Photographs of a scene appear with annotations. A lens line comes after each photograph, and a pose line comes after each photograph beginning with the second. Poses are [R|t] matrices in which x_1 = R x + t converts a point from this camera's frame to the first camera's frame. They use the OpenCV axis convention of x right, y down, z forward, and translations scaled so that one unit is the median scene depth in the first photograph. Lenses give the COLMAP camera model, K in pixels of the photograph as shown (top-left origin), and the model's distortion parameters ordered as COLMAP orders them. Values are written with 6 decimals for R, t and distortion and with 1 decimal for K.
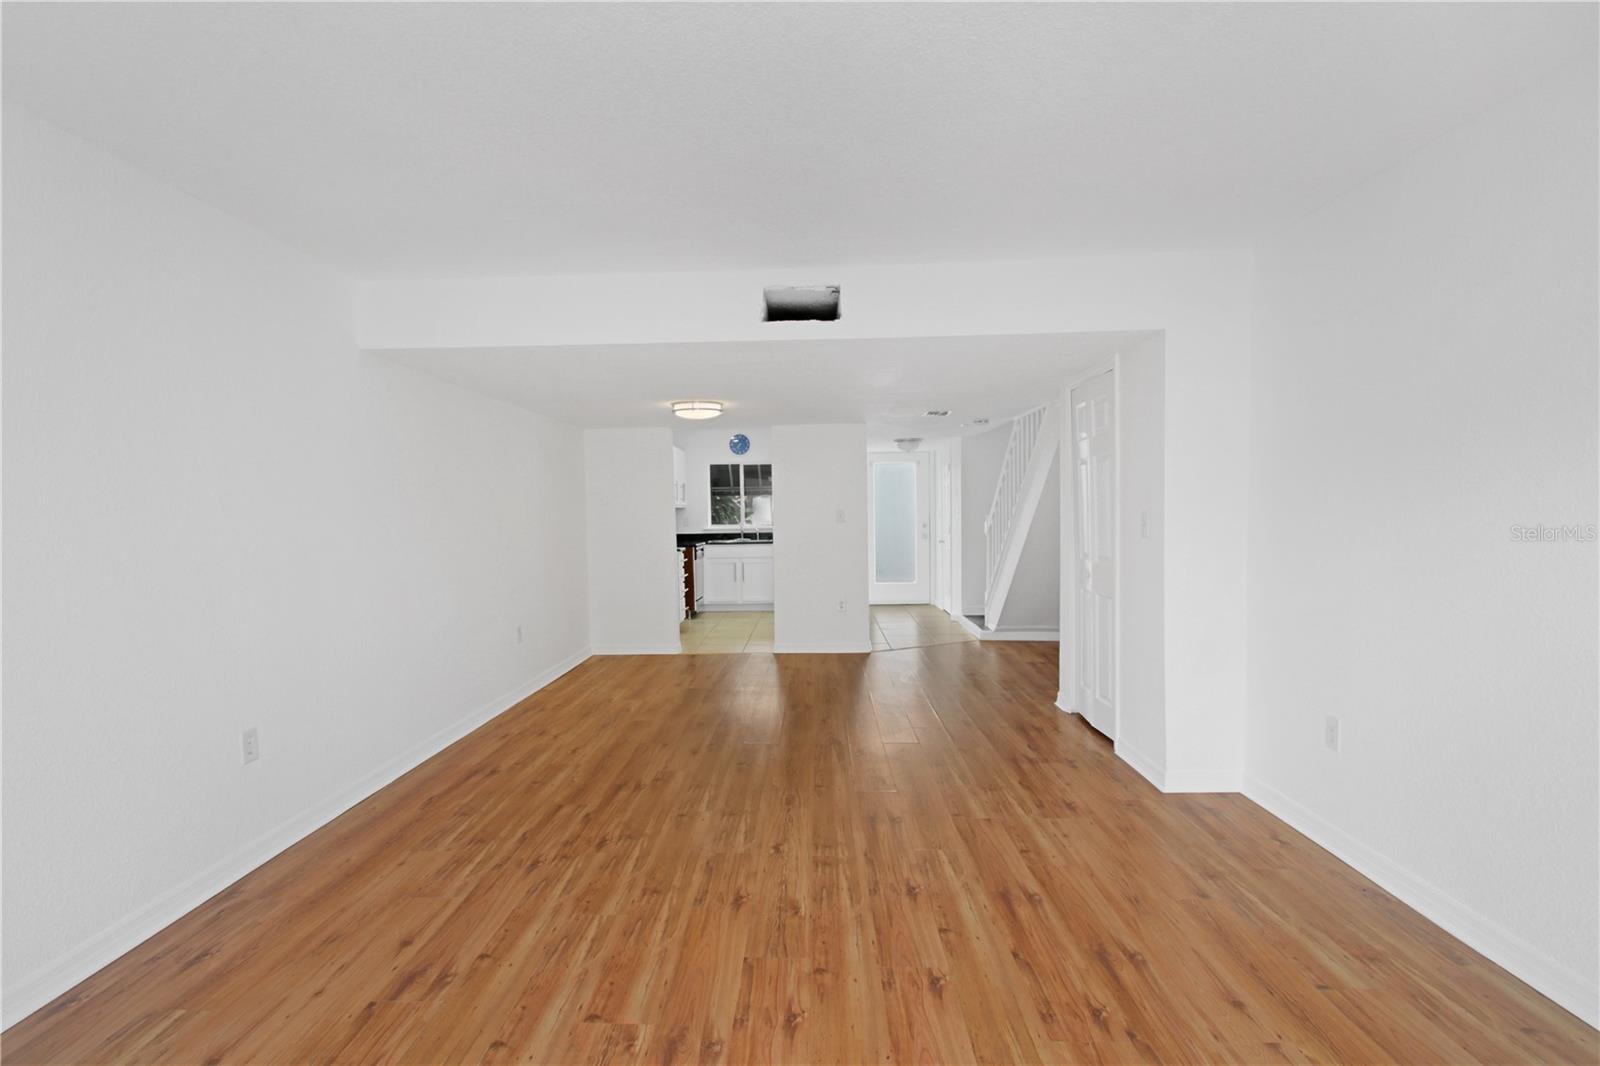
lens RADIAL K [[762.4, 0, 798.3], [0, 762.4, 498.3], [0, 0, 1]] dist [0.000726, -0.009738]
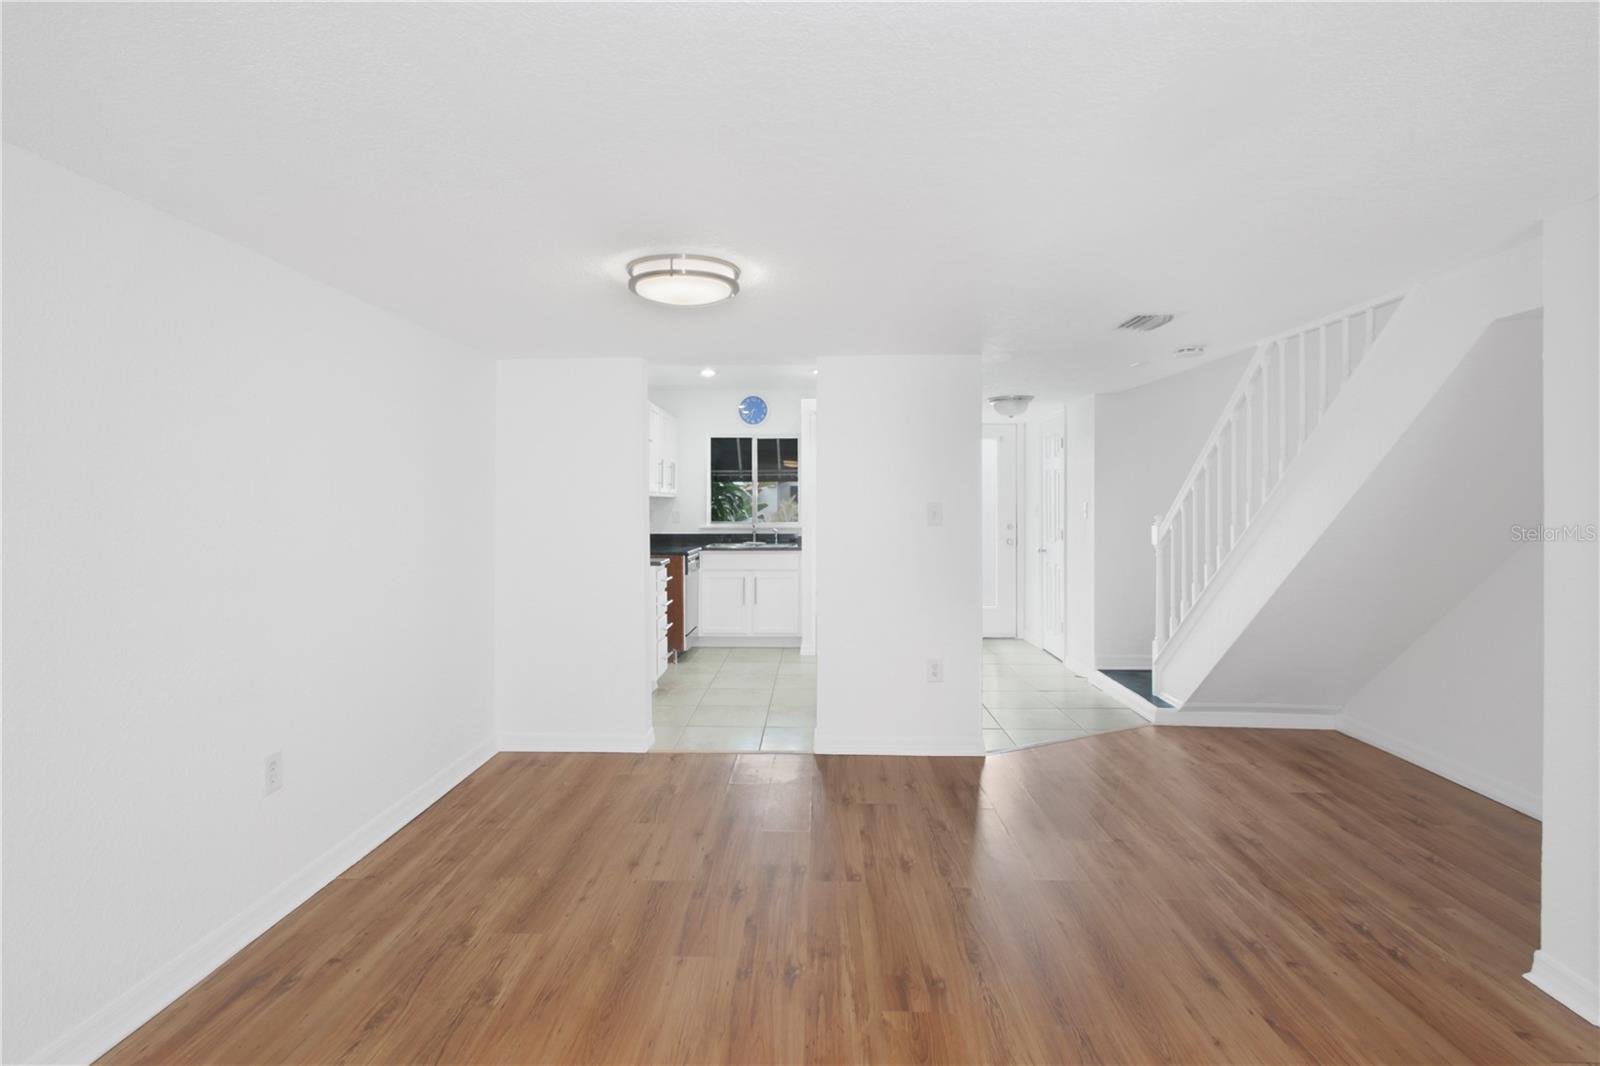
lens RADIAL K [[762.4, 0, 798.3], [0, 762.4, 498.3], [0, 0, 1]] dist [0.000726, -0.009738]
pose [[0.999906, 0.012934, -0.004645, -0.031635], [-0.012884, 0.999861, 0.010564, 0.004432], [0.004781, -0.010503, 0.999933, 0.307363]]
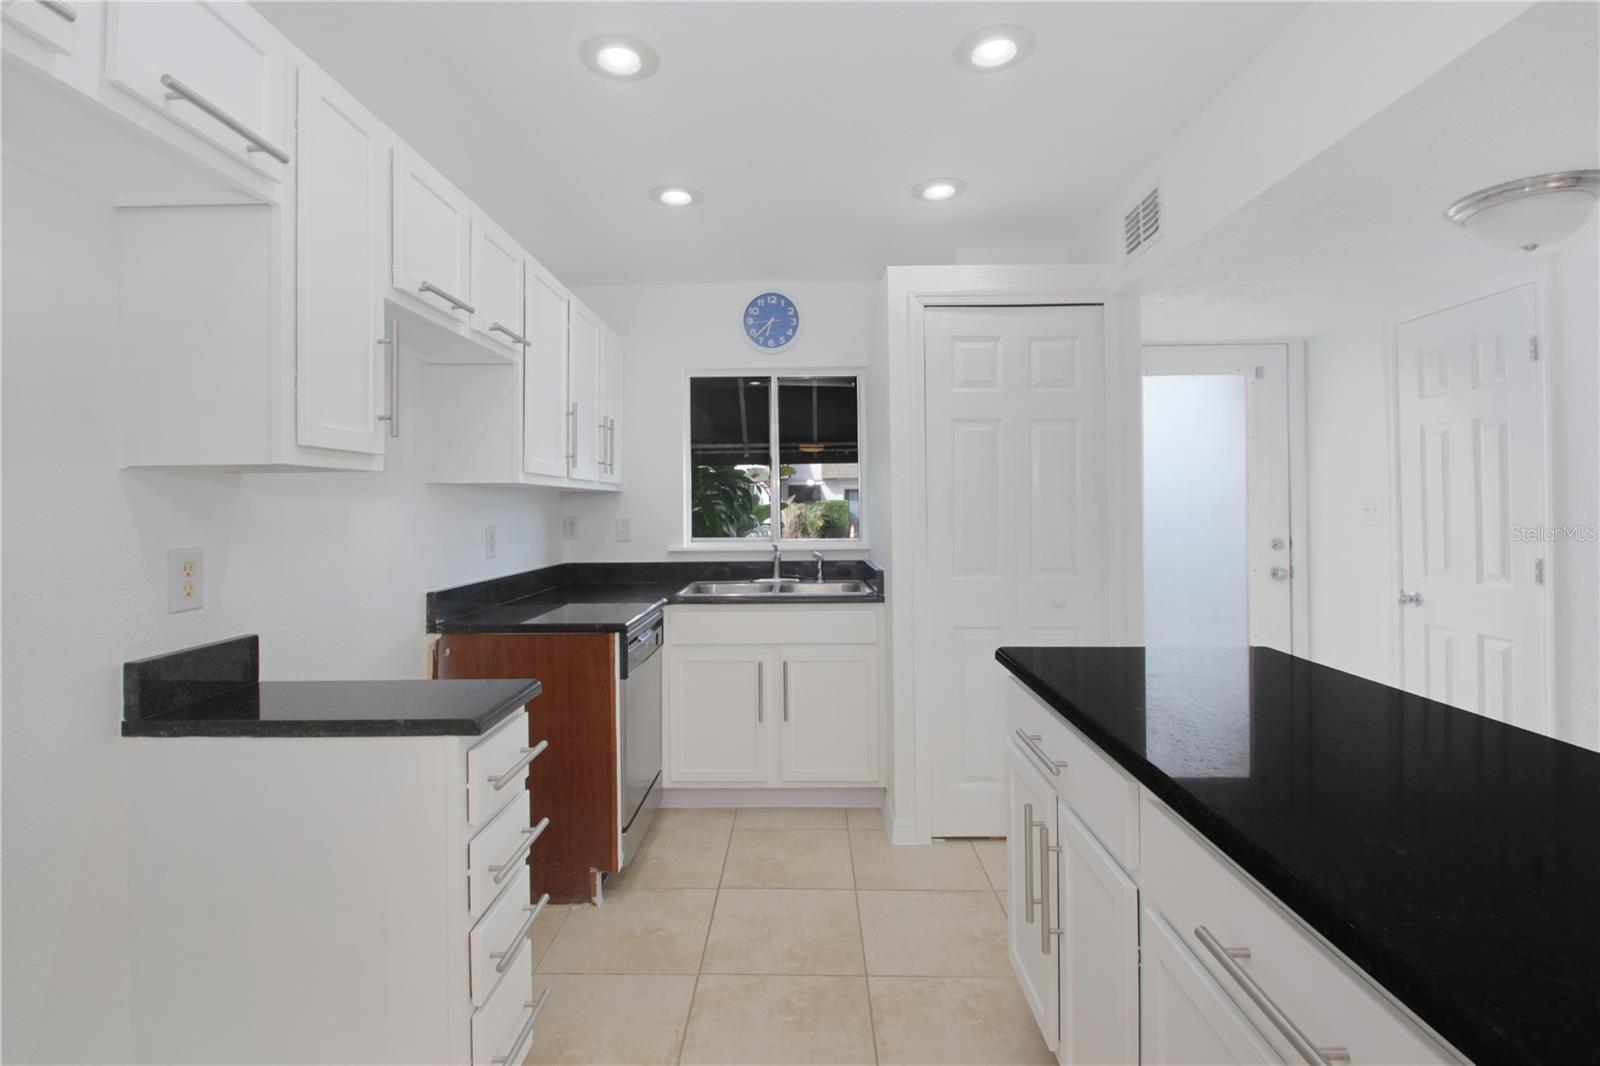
lens RADIAL K [[762.4, 0, 798.3], [0, 762.4, 498.3], [0, 0, 1]] dist [0.000726, -0.009738]
pose [[0.999964, 0.005910, 0.006027, -0.070588], [-0.005958, 0.999949, 0.008110, 0.013229], [-0.005979, -0.008146, 0.999949, 0.688647]]
